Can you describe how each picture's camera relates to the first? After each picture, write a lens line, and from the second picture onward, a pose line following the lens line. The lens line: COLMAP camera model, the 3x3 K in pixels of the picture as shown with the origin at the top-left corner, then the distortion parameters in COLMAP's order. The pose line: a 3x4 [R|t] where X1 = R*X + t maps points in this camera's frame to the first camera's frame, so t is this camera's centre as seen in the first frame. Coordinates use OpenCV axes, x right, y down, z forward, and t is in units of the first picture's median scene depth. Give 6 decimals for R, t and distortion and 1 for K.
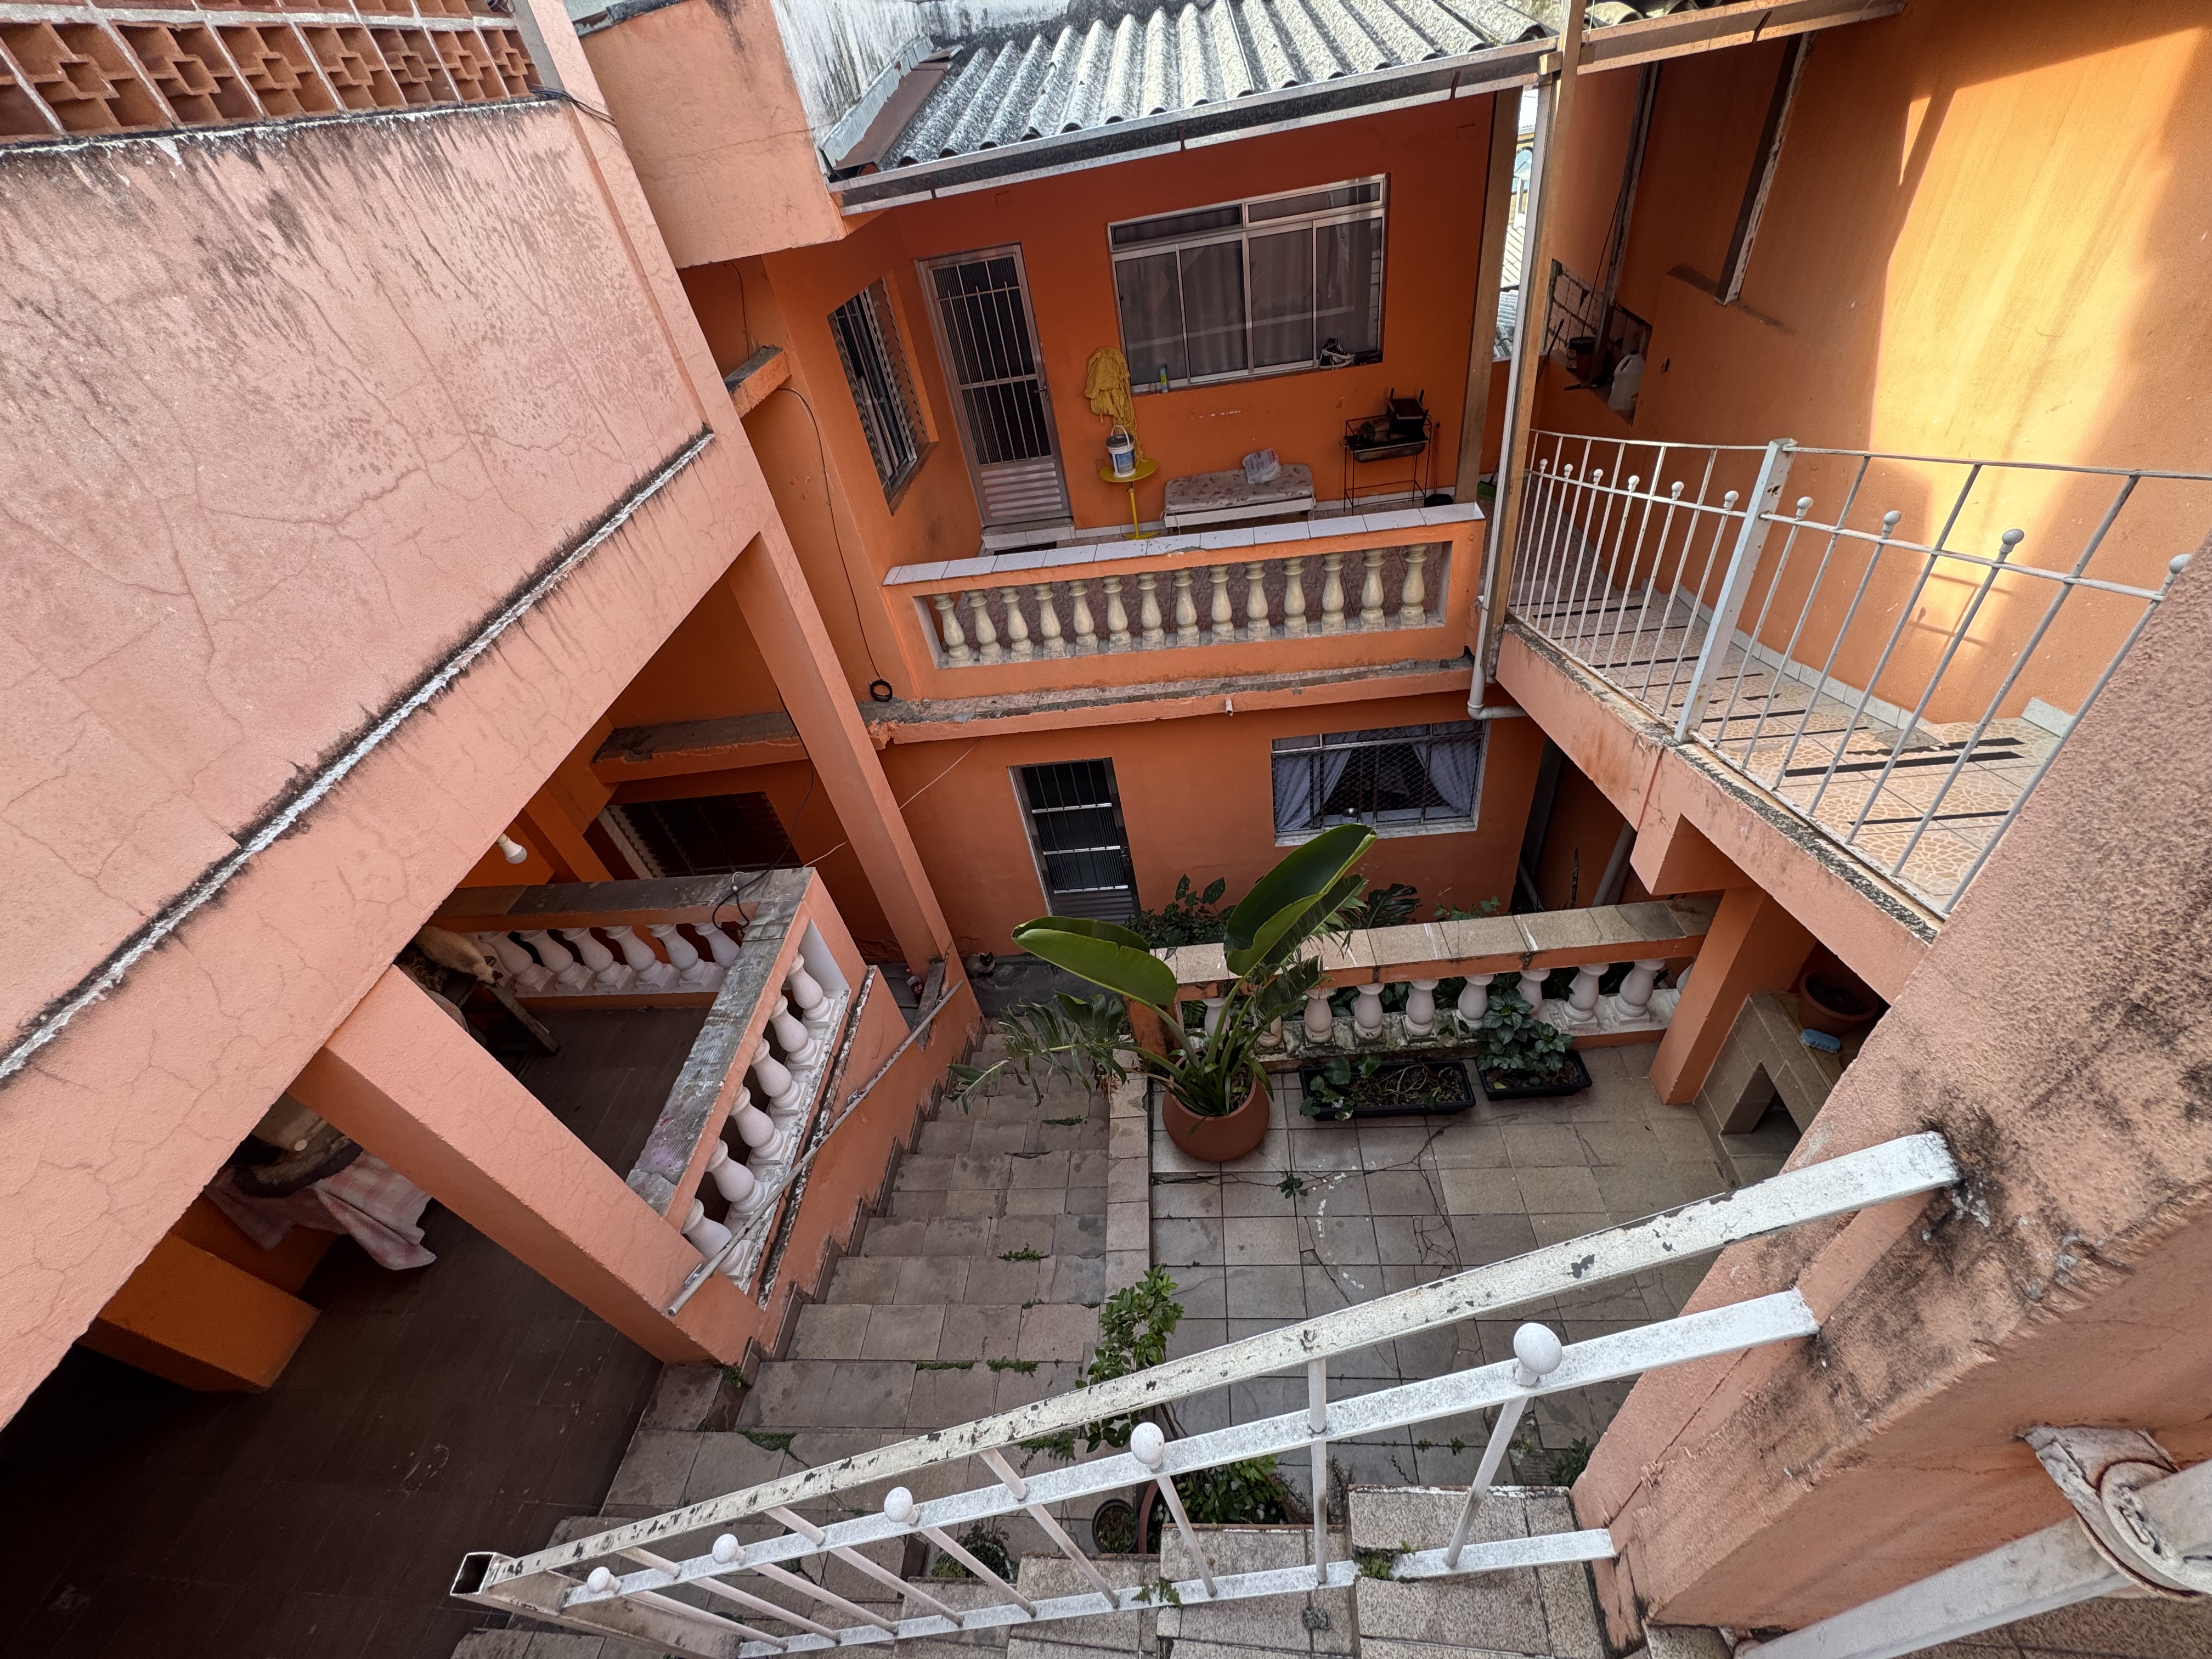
lens RADIAL K [[880.8, 0, 1113.7], [0, 880.8, 826.8], [0, 0, 1]] dist [-0.001698, 0.000325]
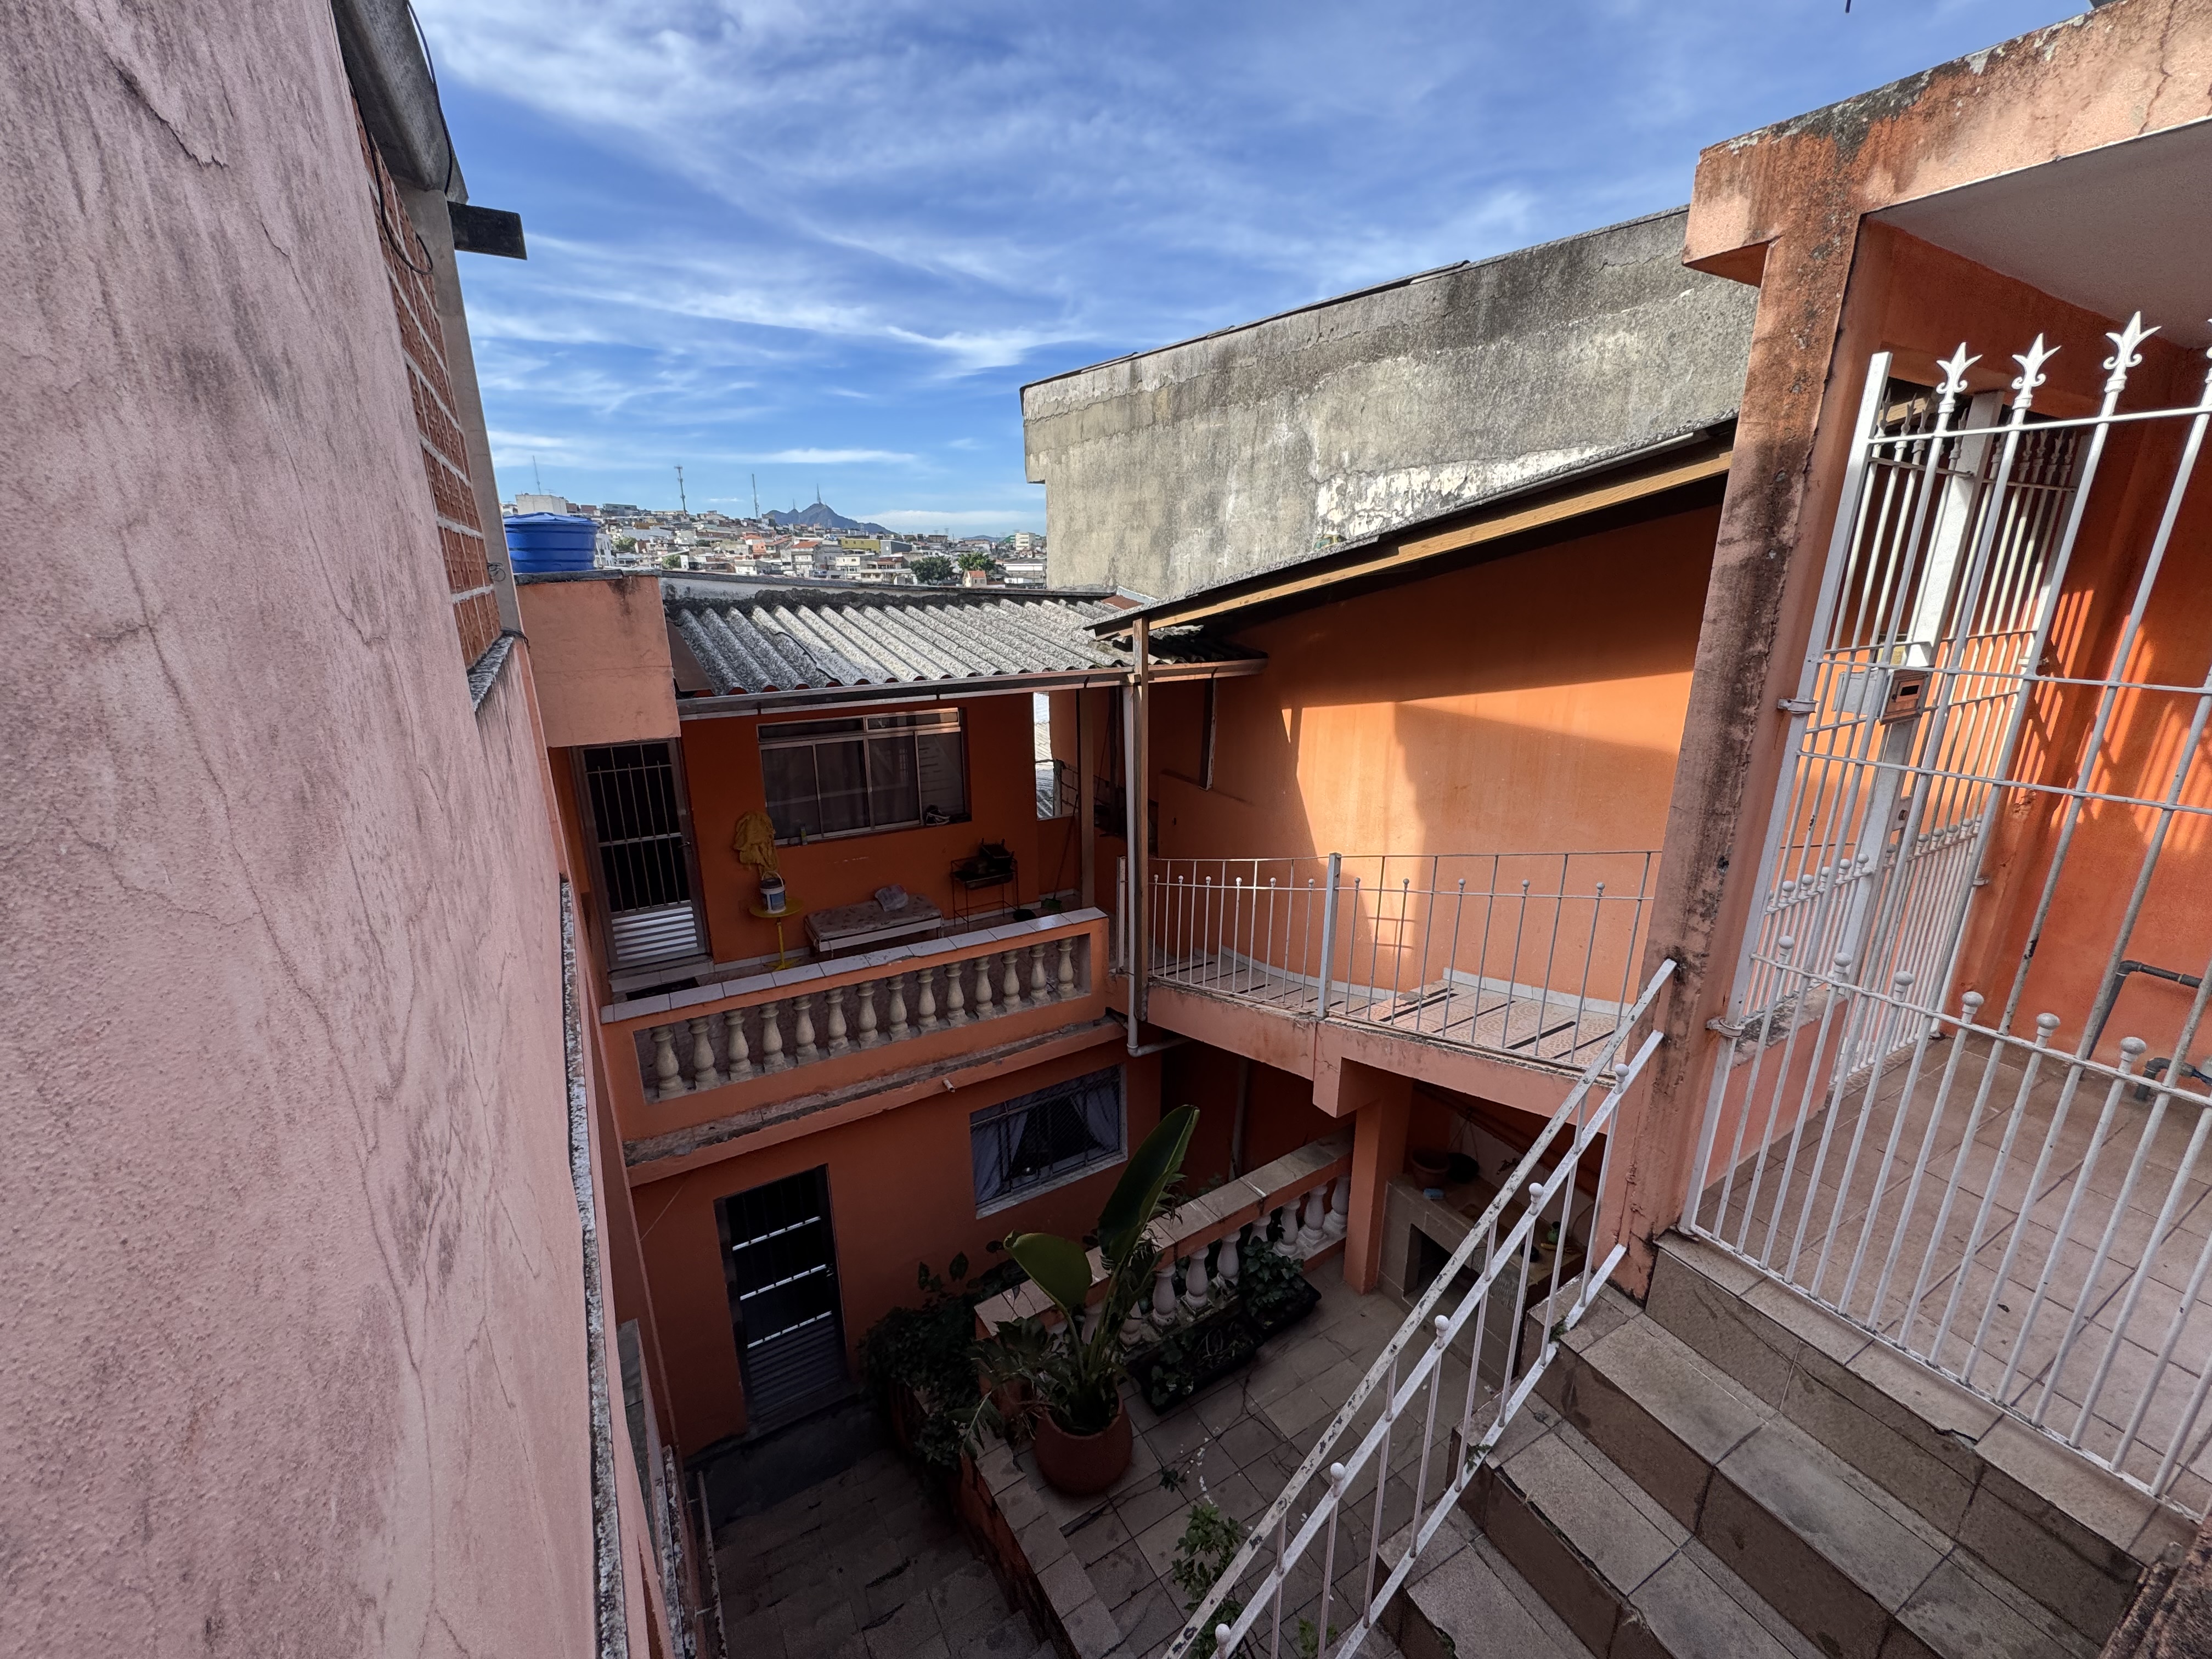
lens RADIAL K [[880.8, 0, 1113.7], [0, 880.8, 826.8], [0, 0, 1]] dist [-0.001698, 0.000325]
pose [[0.817754, -0.009584, 0.575487, -0.351199], [0.273987, 0.885789, -0.374578, 0.054945], [-0.506171, 0.463989, 0.726984, -0.106759]]
